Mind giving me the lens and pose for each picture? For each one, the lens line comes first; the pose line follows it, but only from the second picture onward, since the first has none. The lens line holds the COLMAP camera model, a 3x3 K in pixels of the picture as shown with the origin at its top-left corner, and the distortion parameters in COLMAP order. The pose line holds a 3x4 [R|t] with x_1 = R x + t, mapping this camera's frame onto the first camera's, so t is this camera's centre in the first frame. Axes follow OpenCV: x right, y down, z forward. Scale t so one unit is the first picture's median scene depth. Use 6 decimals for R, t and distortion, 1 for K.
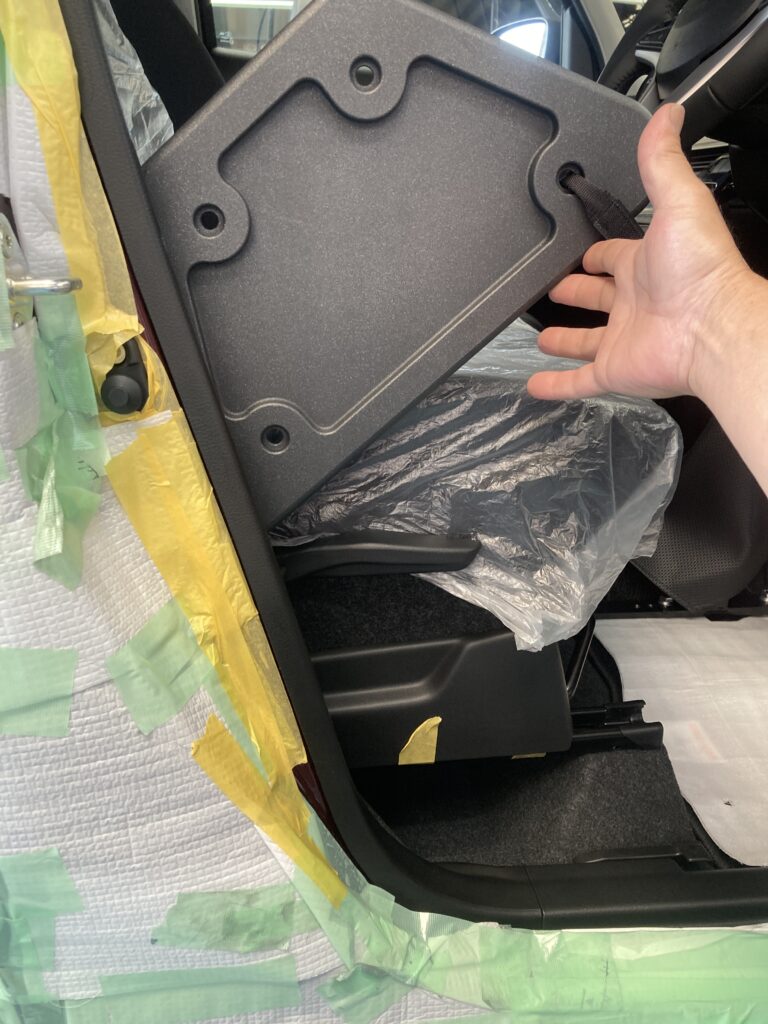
lens RADIAL K [[835.5, 0, 384.0], [0, 835.5, 512.0], [0, 0, 1]] dist [0.051254, -0.103179]
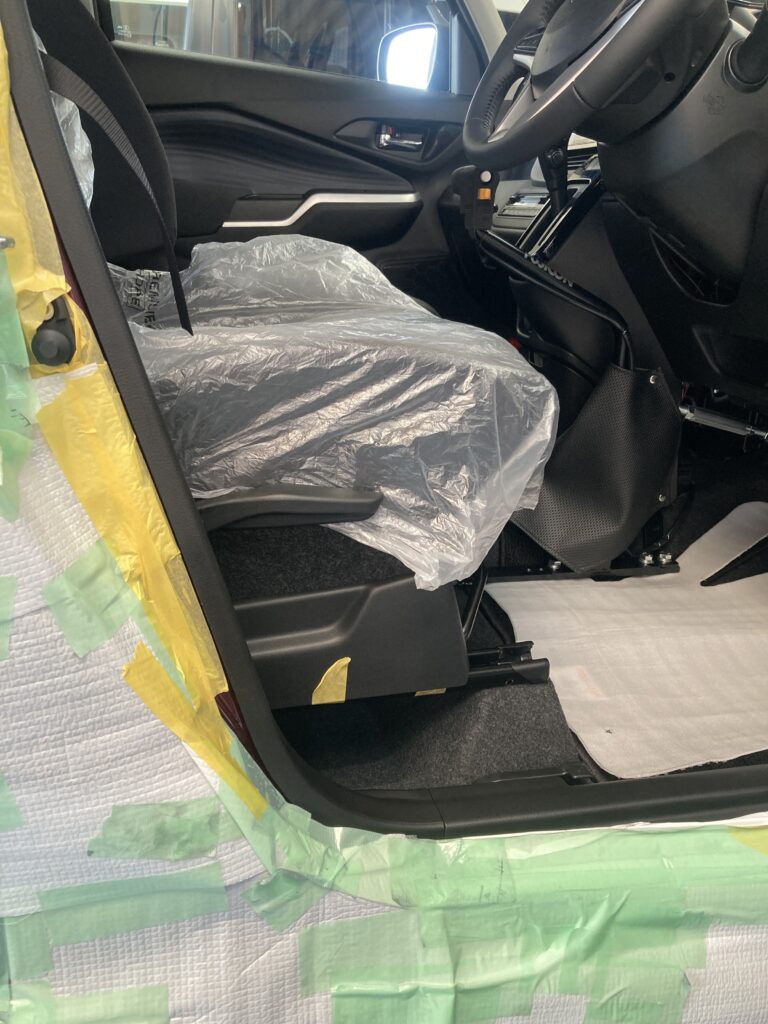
lens RADIAL K [[834.4, 0, 384.0], [0, 834.4, 512.0], [0, 0, 1]] dist [0.005458, -0.006155]
pose [[0.993874, -0.021753, 0.108353, -0.002551], [0.021743, 0.999763, 0.001265, 0.066782], [-0.108355, 0.001098, 0.994112, -0.105313]]
